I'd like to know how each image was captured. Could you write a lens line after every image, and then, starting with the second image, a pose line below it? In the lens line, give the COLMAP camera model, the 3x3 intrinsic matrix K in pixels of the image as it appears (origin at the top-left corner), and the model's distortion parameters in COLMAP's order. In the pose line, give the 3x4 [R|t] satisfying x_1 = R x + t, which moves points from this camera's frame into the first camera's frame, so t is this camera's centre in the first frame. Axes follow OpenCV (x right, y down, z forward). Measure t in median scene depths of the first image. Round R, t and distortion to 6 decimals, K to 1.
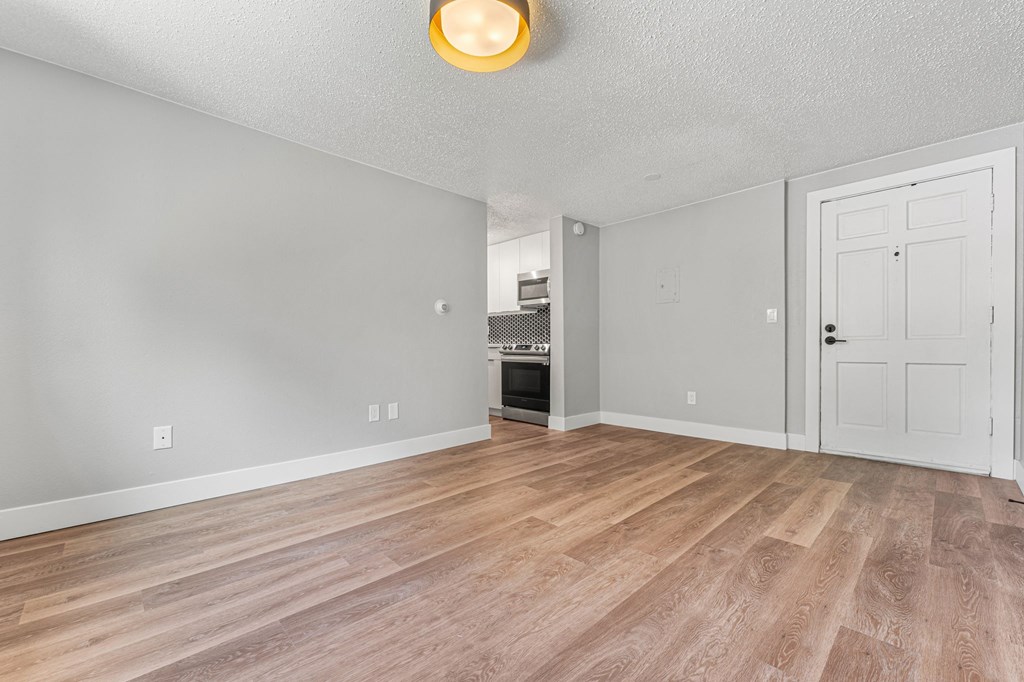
lens RADIAL K [[423.0, 0, 509.3], [0, 423.0, 345.1], [0, 0, 1]] dist [0.001047, 0.000167]
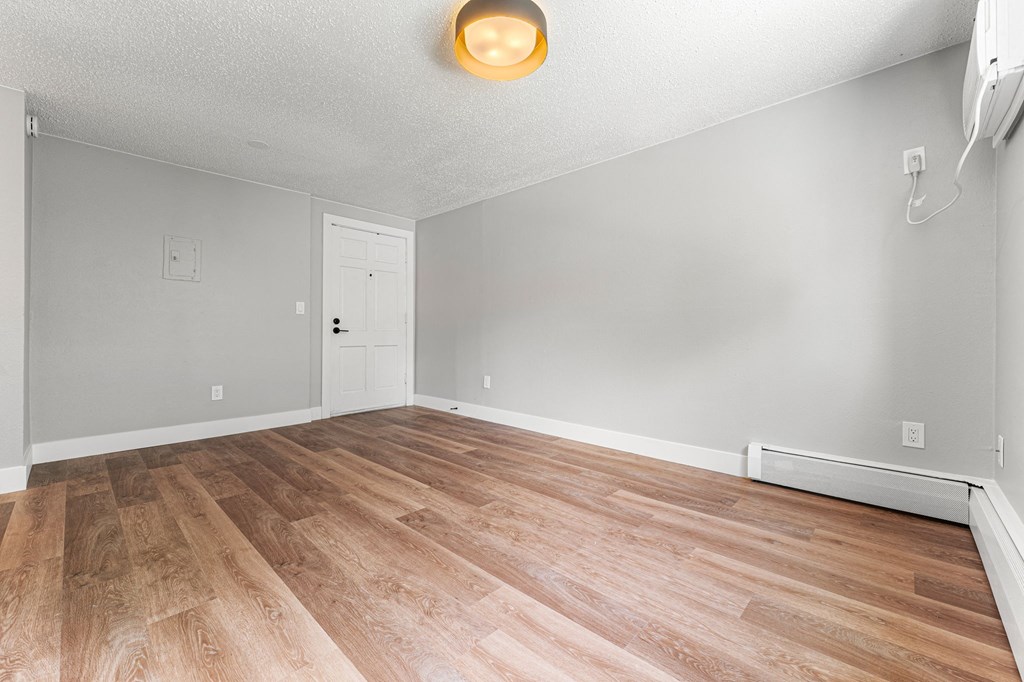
lens RADIAL K [[413.5, 0, 510.9], [0, 413.5, 338.2], [0, 0, 1]] dist [-0.000283, -0.000243]
pose [[-0.047786, -0.006135, 0.998839, -0.759453], [-0.003775, 0.999975, 0.005962, 0.003678], [-0.998850, -0.003486, -0.047808, 0.701536]]
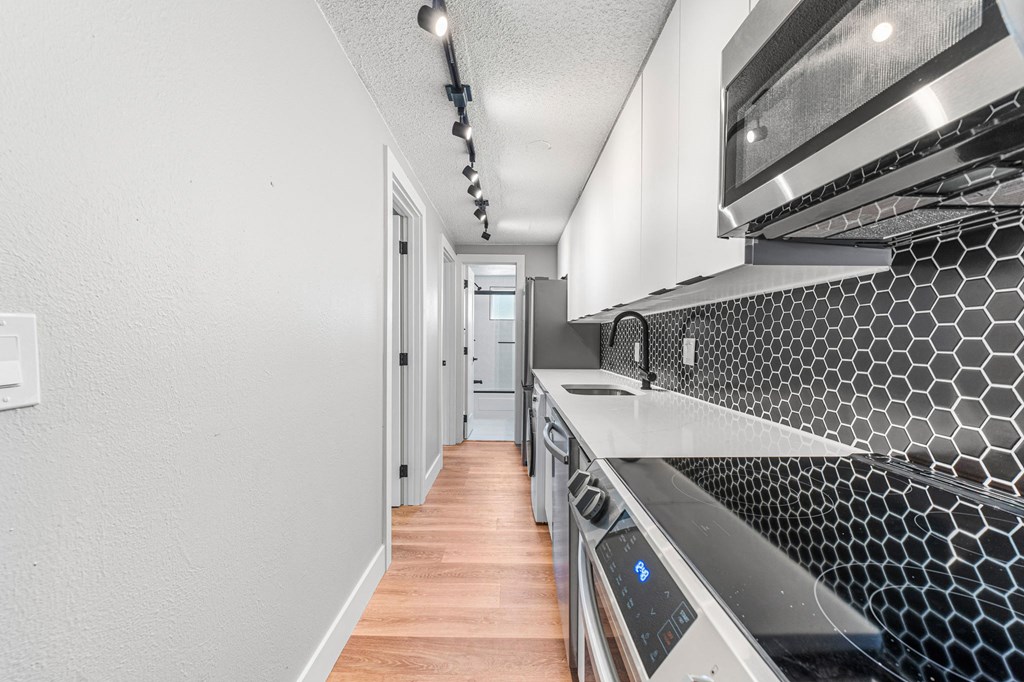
lens RADIAL K [[413.5, 0, 510.9], [0, 413.5, 338.2], [0, 0, 1]] dist [-0.000283, -0.000243]
pose [[0.717715, -0.000162, -0.696337, 0.153618], [-0.001910, 0.999996, -0.002202, -0.109909], [0.696334, 0.002910, 0.717712, 1.736087]]
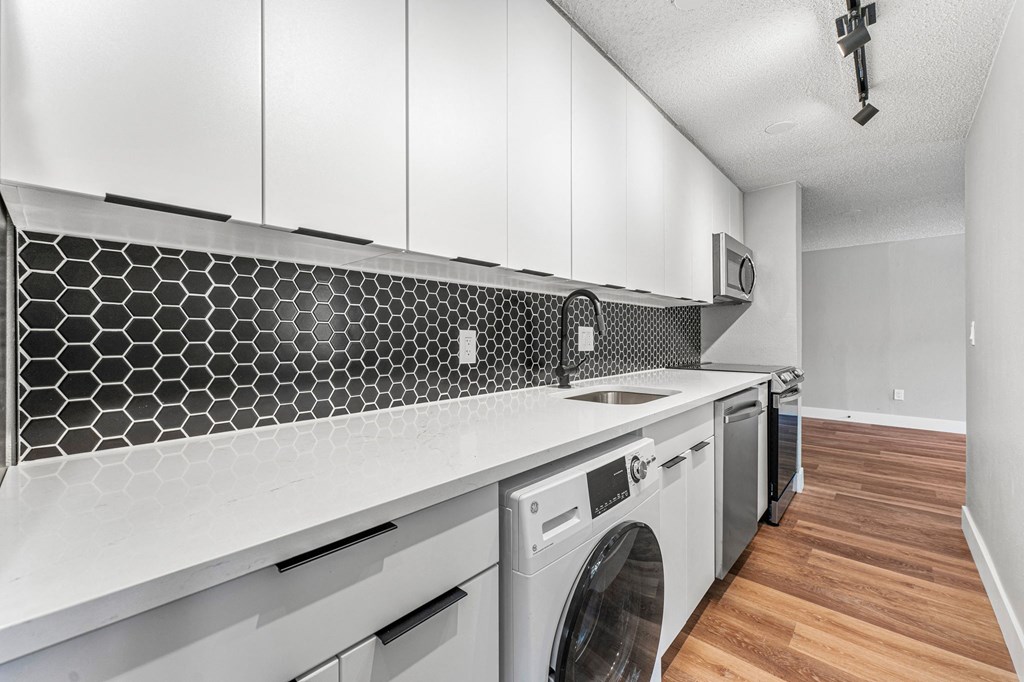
lens RADIAL K [[413.5, 0, 510.9], [0, 413.5, 338.2], [0, 0, 1]] dist [-0.000283, -0.000243]
pose [[-0.059052, -0.000070, 0.998255, -0.965139], [0.003033, 0.999995, 0.000250, -0.088507], [-0.998250, 0.003042, -0.059052, 2.710999]]
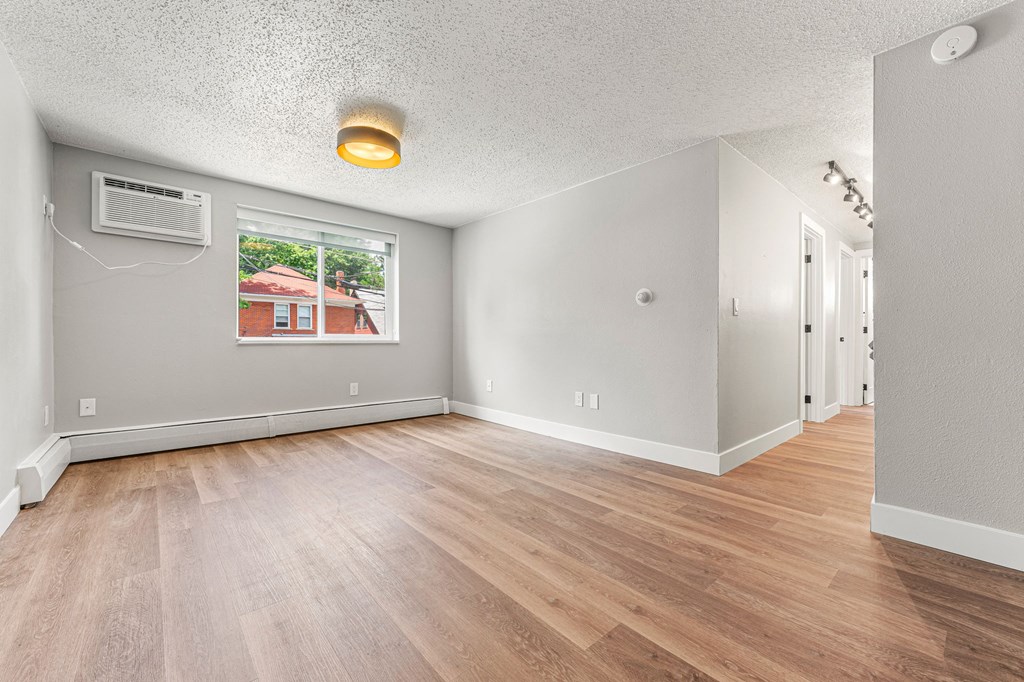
lens RADIAL K [[413.5, 0, 510.9], [0, 413.5, 338.2], [0, 0, 1]] dist [-0.000283, -0.000243]
pose [[-0.044739, 0.000893, -0.998998, 1.040584], [-0.002495, 0.999996, 0.001005, -0.006327], [0.998996, 0.002537, -0.044737, 1.111530]]
